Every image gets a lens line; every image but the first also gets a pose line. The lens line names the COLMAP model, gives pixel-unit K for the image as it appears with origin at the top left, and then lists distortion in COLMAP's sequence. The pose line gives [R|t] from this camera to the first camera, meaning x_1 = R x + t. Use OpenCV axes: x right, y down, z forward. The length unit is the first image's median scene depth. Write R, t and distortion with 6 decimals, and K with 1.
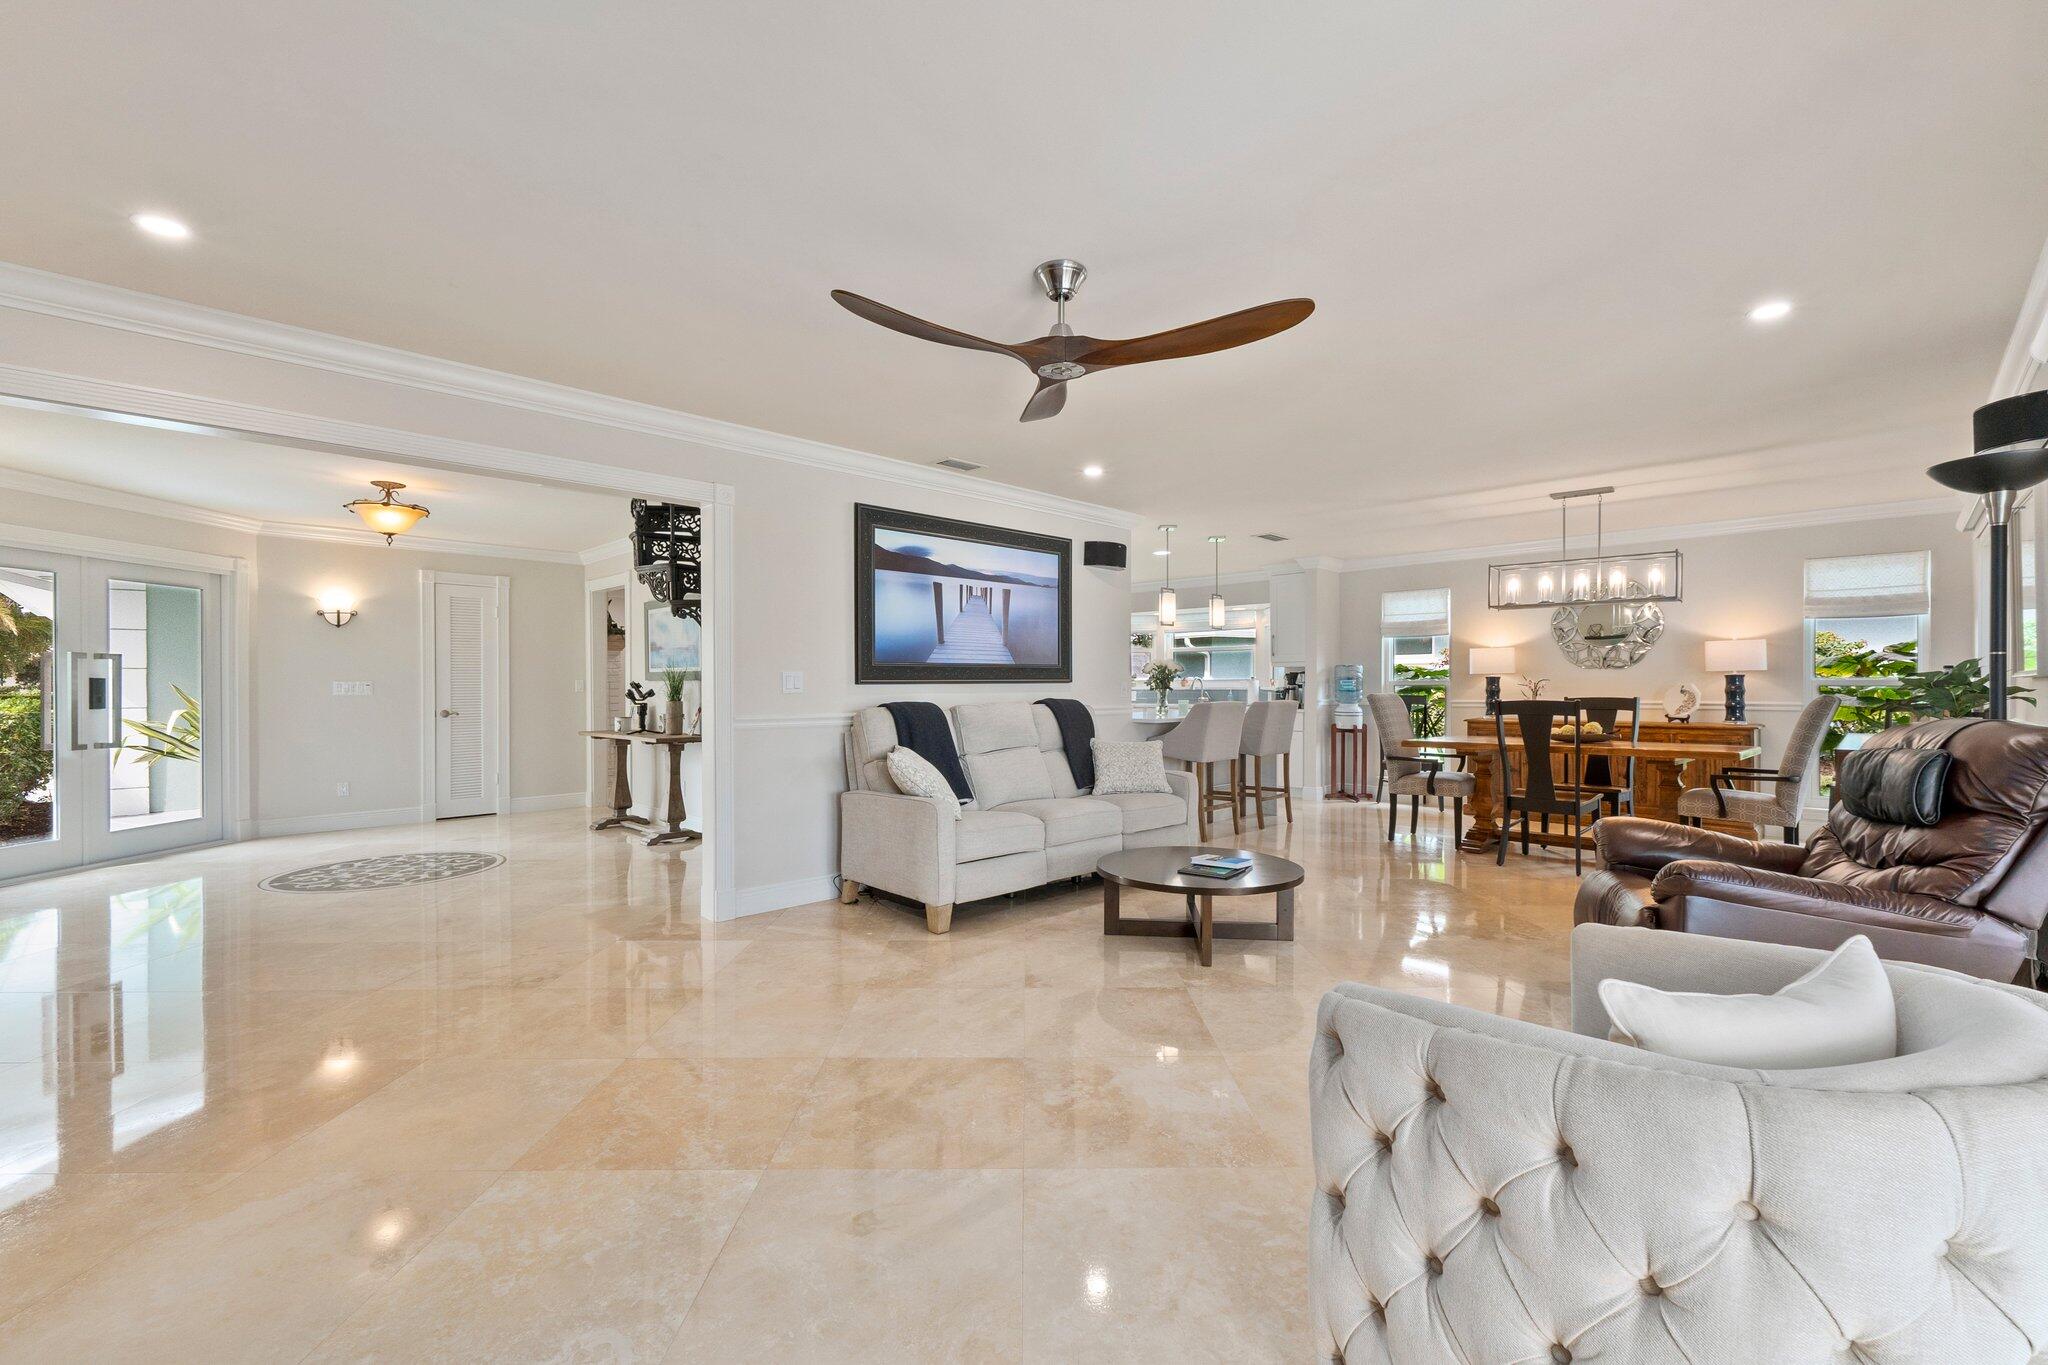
lens RADIAL K [[880.0, 0, 997.1], [0, 880.0, 689.4], [0, 0, 1]] dist [0.002726, 0.000150]
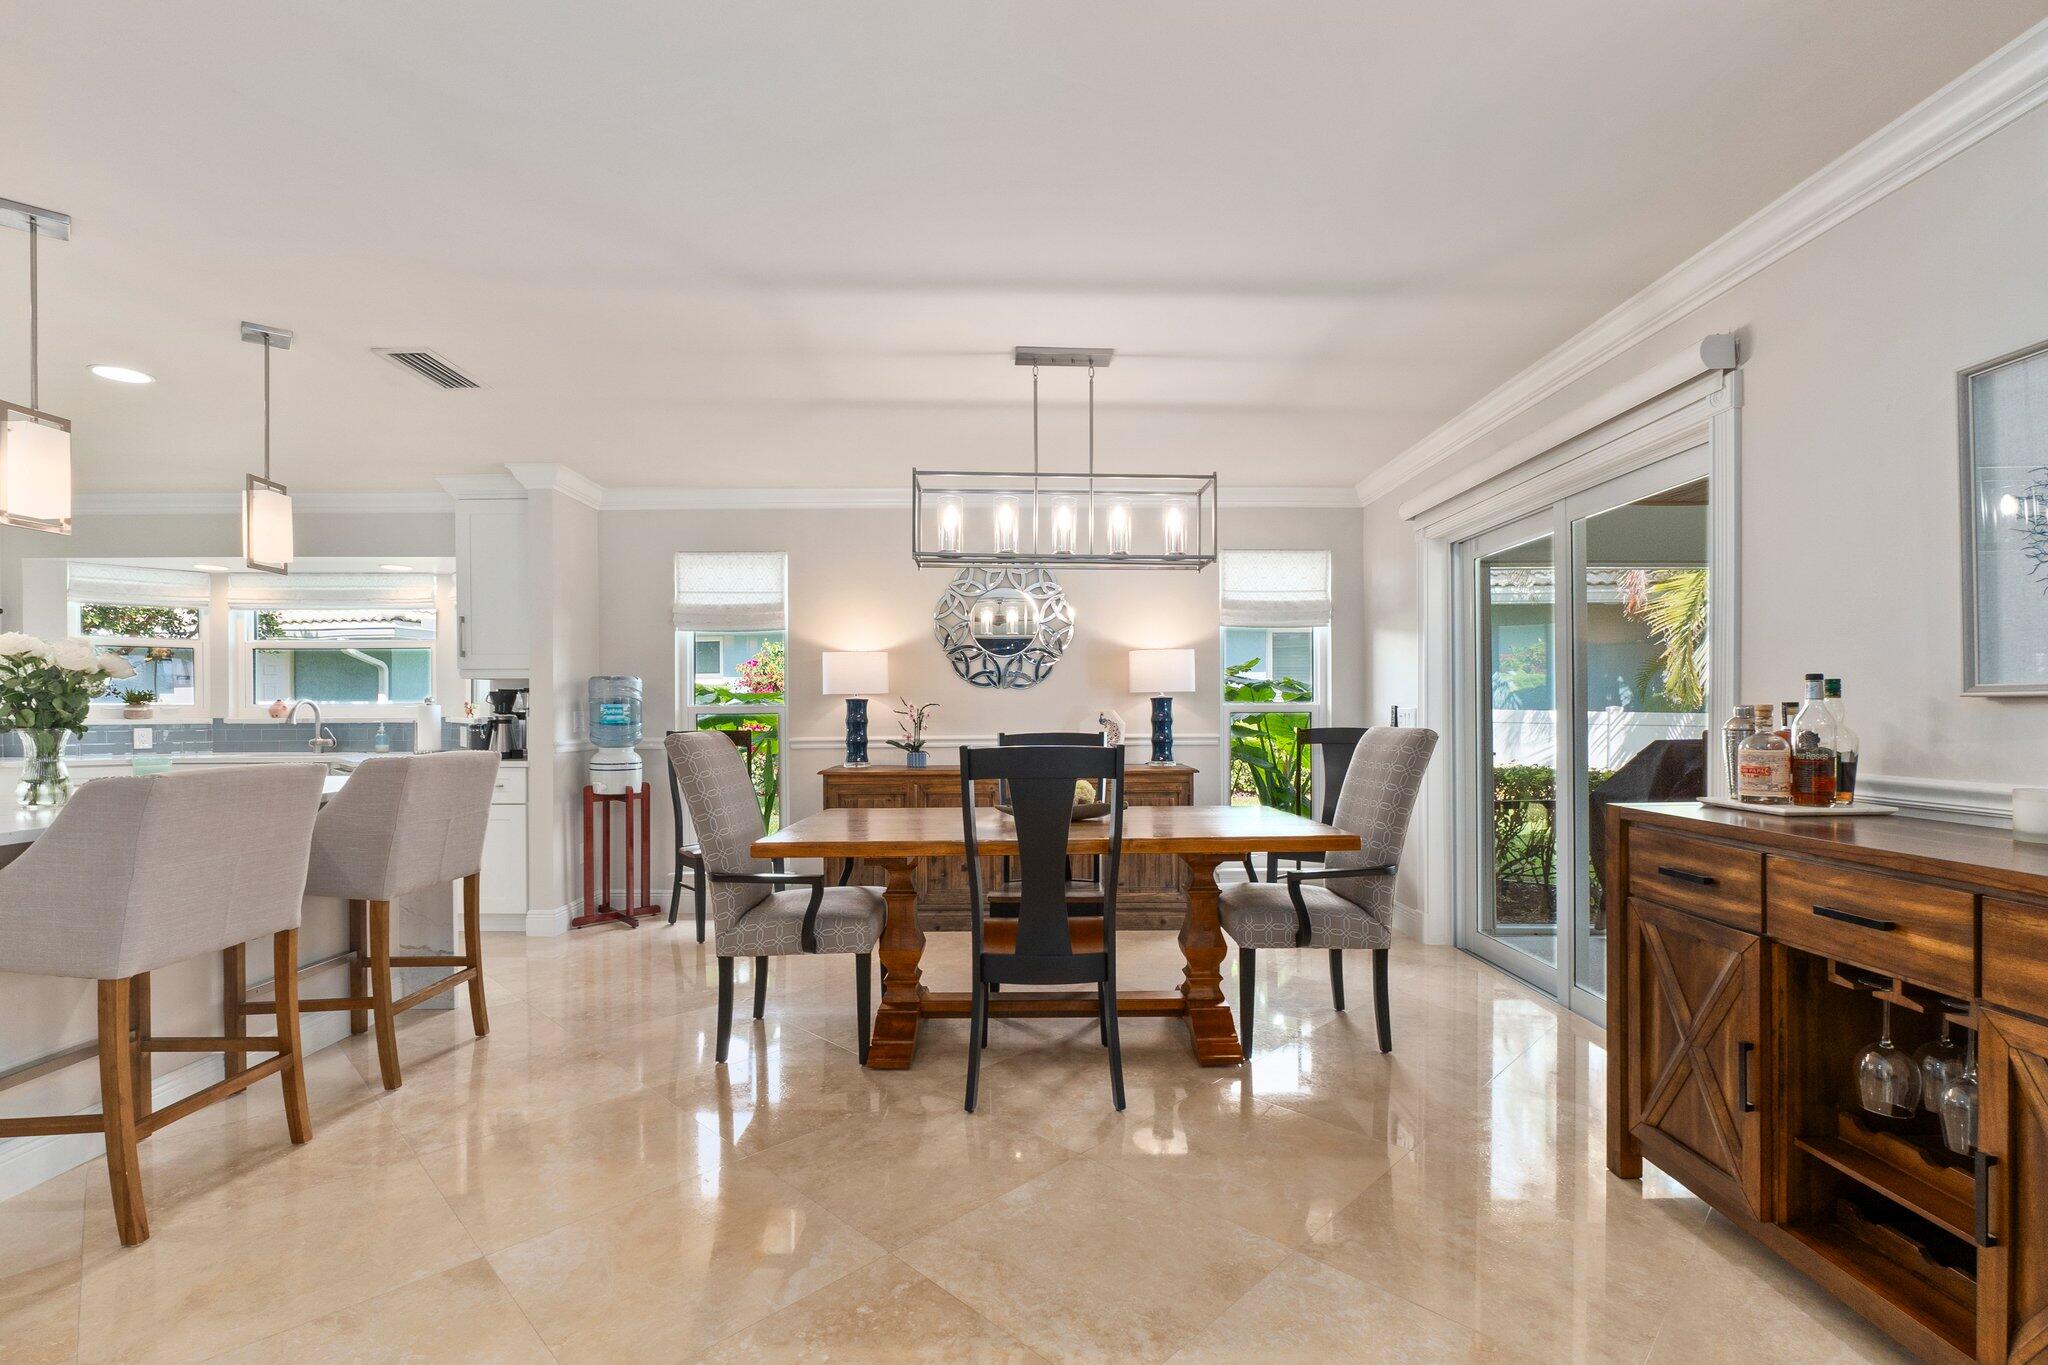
lens RADIAL K [[880.0, 0, 1027.8], [0, 880.0, 720.8], [0, 0, 1]] dist [0.002726, 0.000150]
pose [[0.677835, -0.010411, 0.735141, 0.191610], [0.006490, 0.999946, 0.008177, -0.003498], [-0.735186, -0.000772, 0.677865, 0.495320]]
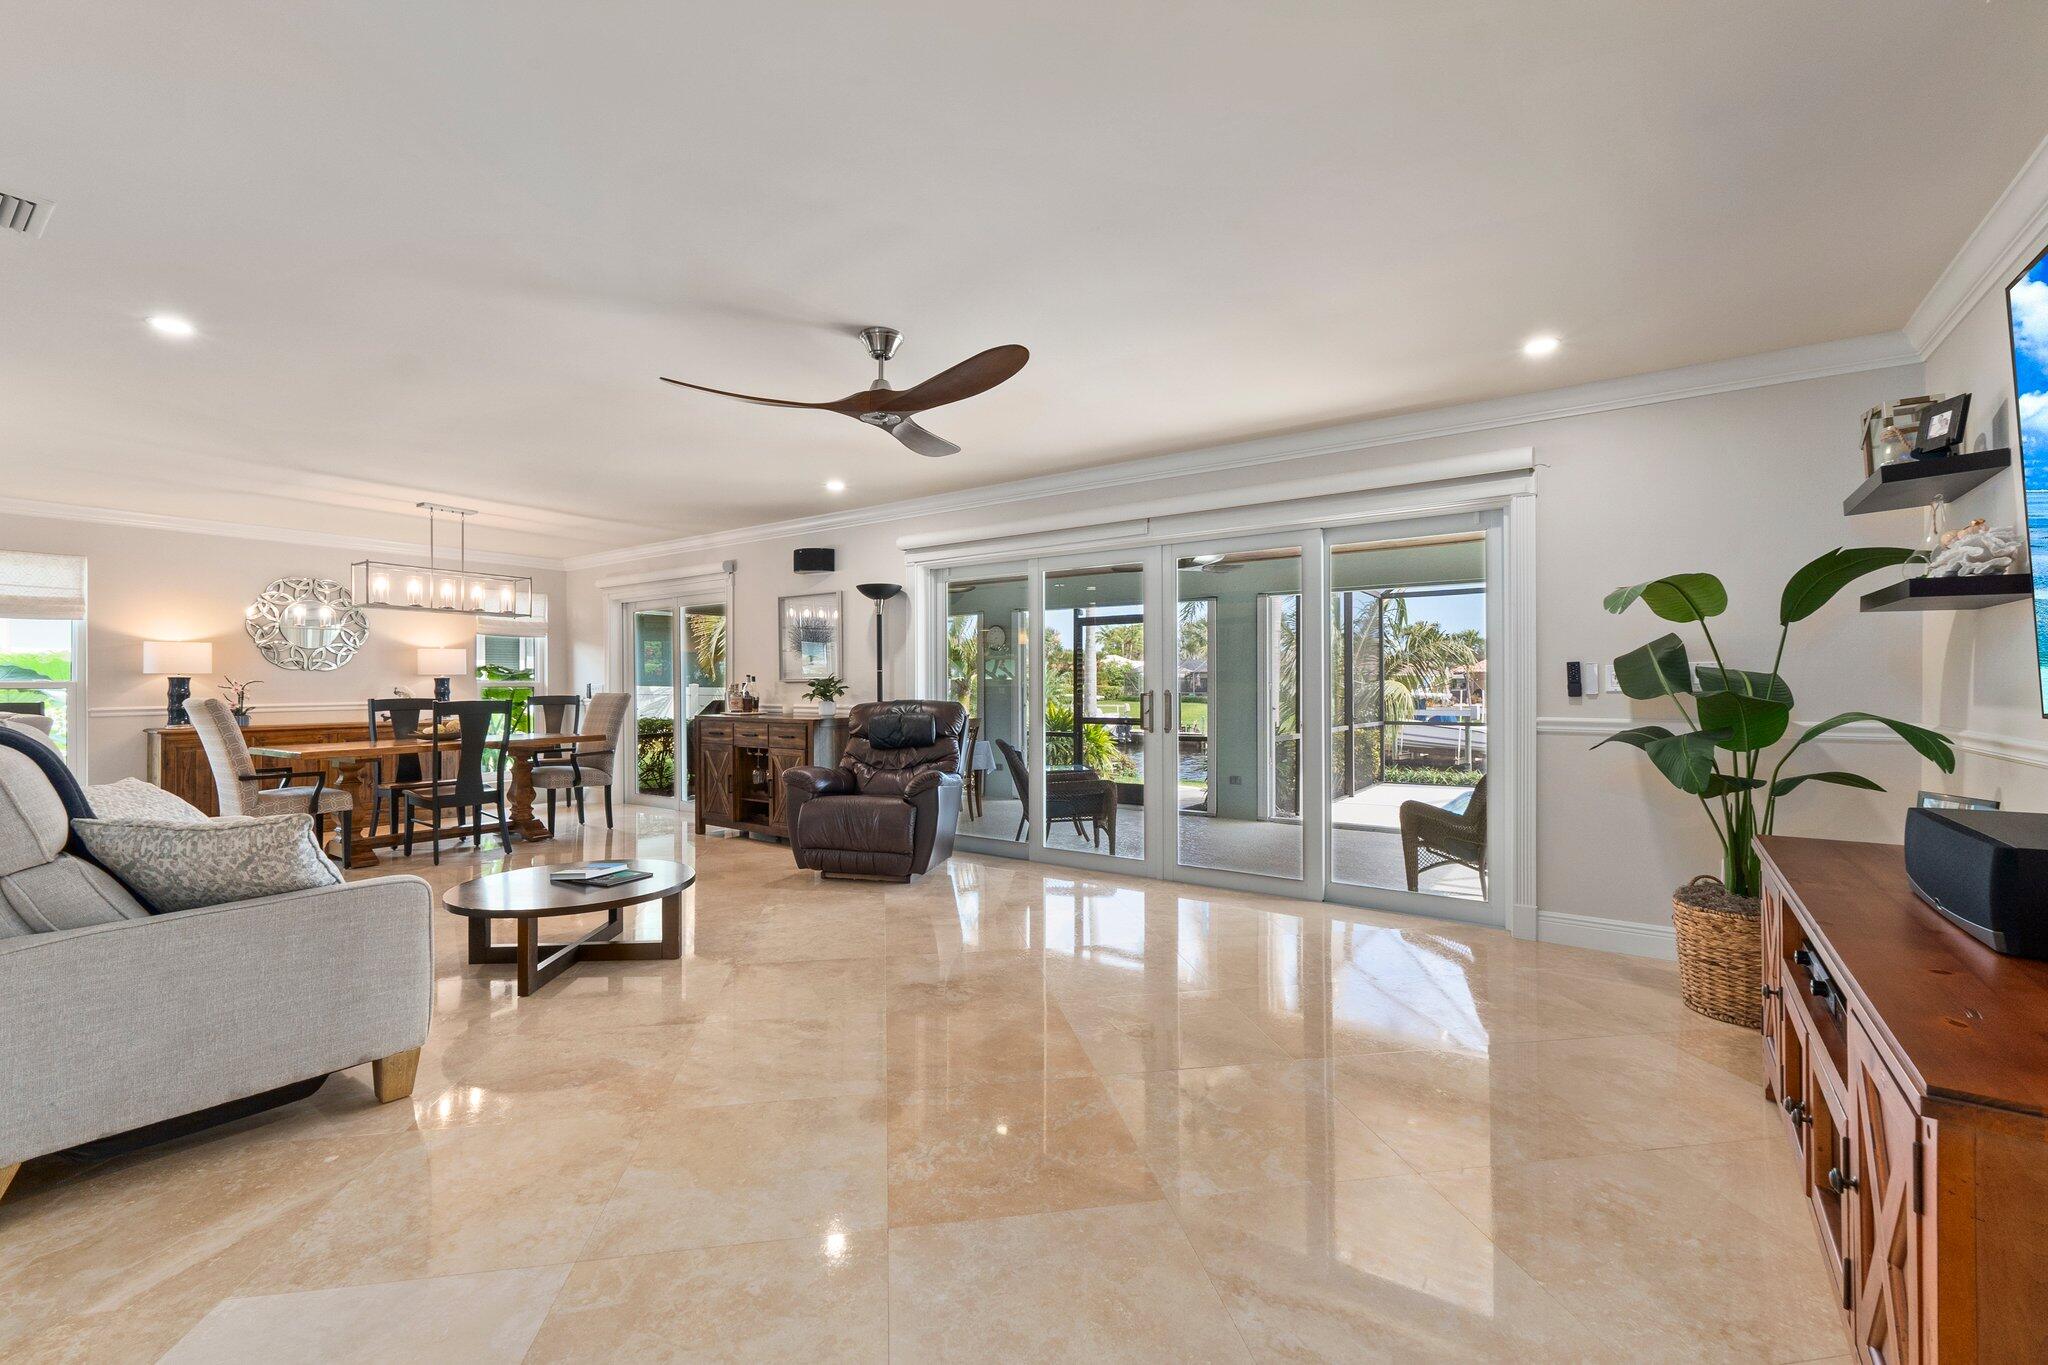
lens RADIAL K [[880.0, 0, 1073.1], [0, 880.0, 687.4], [0, 0, 1]] dist [0.002726, 0.000150]
pose [[-0.240537, -0.000628, 0.970640, -0.430635], [0.007747, 0.999967, 0.002567, -0.000742], [-0.970609, 0.008137, -0.240524, 0.393460]]
